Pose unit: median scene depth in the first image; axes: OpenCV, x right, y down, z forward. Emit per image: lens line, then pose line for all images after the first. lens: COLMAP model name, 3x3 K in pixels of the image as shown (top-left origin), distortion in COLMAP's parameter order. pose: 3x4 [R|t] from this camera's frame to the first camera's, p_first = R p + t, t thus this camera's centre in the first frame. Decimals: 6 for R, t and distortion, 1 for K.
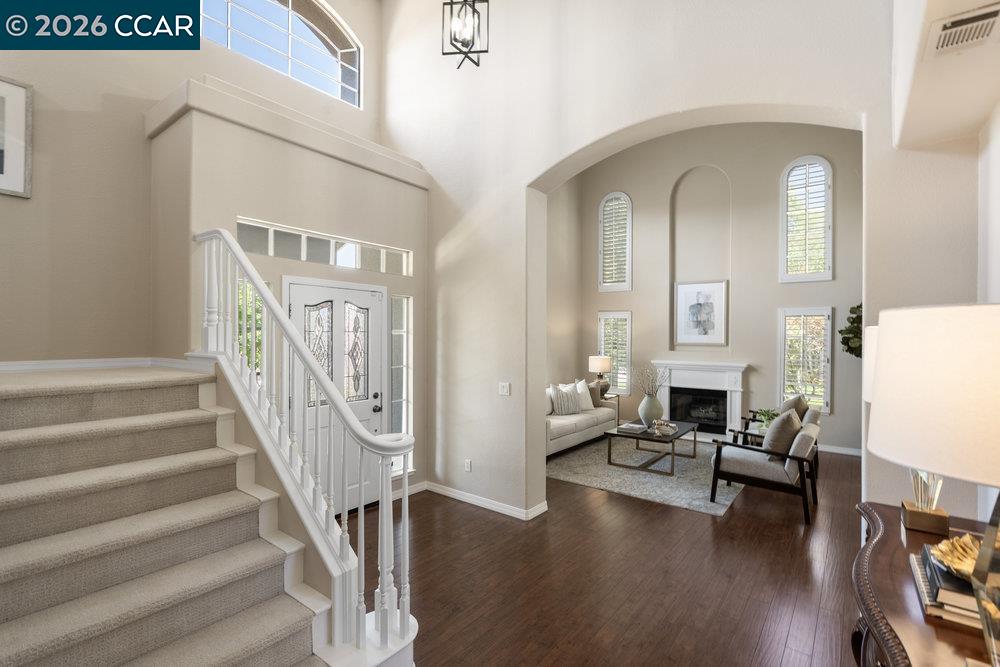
lens RADIAL K [[462.7, 0, 500.0], [0, 462.7, 333.5], [0, 0, 1]] dist [-0.000420, 0.000135]
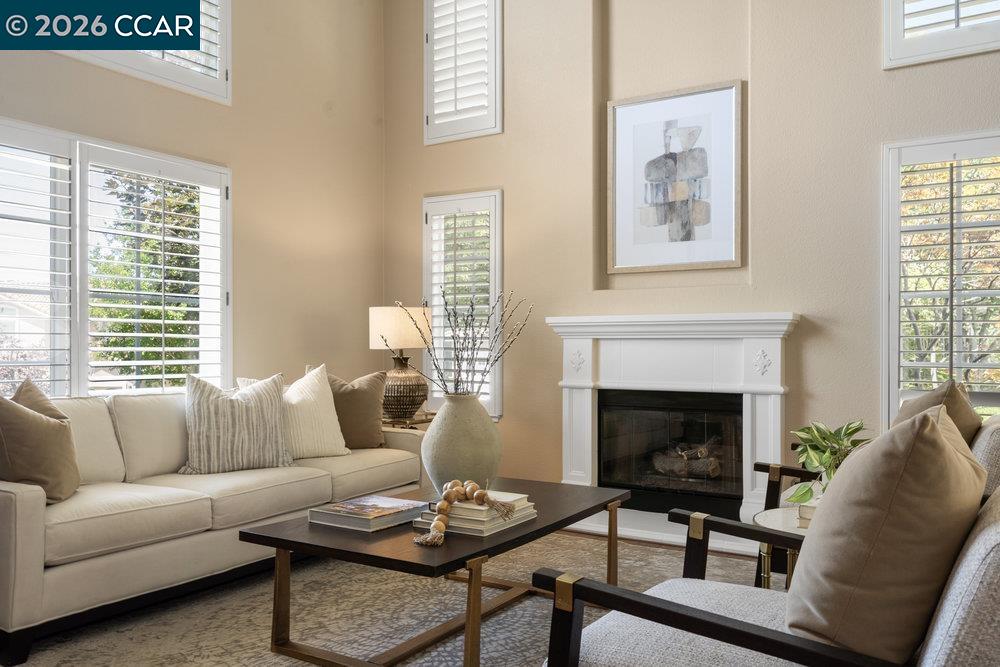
lens RADIAL K [[792.2, 0, 500.0], [0, 792.2, 333.5], [0, 0, 1]] dist [0.011435, 0.001689]
pose [[0.996697, -0.005850, 0.080998, 0.261544], [0.006662, 0.999930, -0.009759, 0.083352], [-0.080935, 0.010266, 0.996667, 0.421298]]
